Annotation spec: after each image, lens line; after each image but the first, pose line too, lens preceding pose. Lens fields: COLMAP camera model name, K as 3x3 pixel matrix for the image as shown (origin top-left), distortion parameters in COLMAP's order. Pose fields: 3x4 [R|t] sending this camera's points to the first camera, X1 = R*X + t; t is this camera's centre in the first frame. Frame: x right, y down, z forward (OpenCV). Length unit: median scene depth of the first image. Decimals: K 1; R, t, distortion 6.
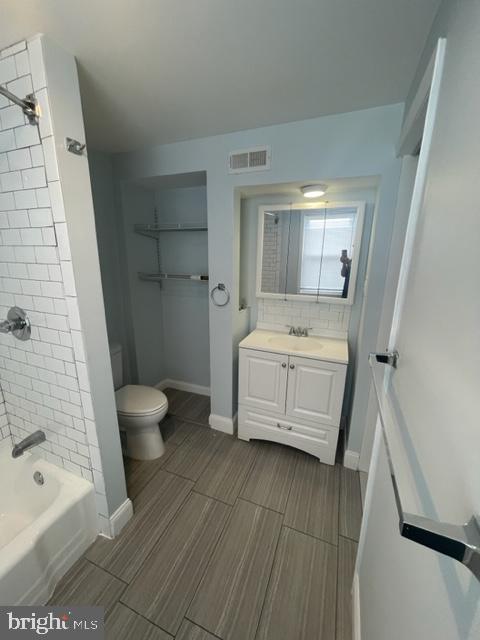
lens RADIAL K [[259.0, 0, 239.0], [0, 259.0, 319.6], [0, 0, 1]] dist [-0.001590, 0.000312]
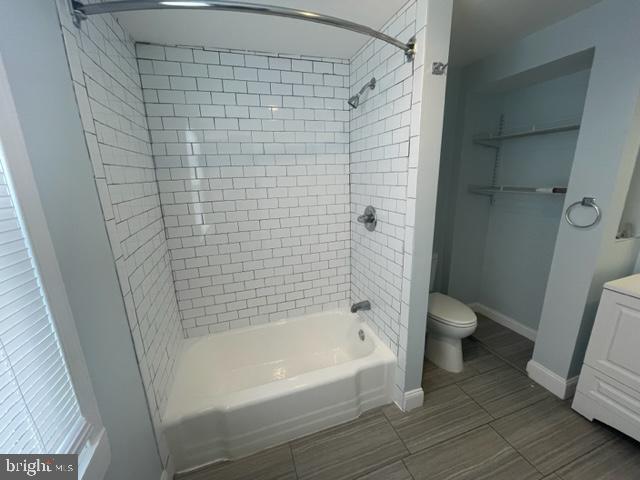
lens RADIAL K [[259.0, 0, 318.8], [0, 259.0, 239.1], [0, 0, 1]] dist [-0.001590, 0.000312]
pose [[0.647432, 0.159915, -0.745157, 0.002683], [-0.152888, 0.985115, 0.078574, 0.053774], [0.746631, 0.063055, 0.662244, -0.085291]]
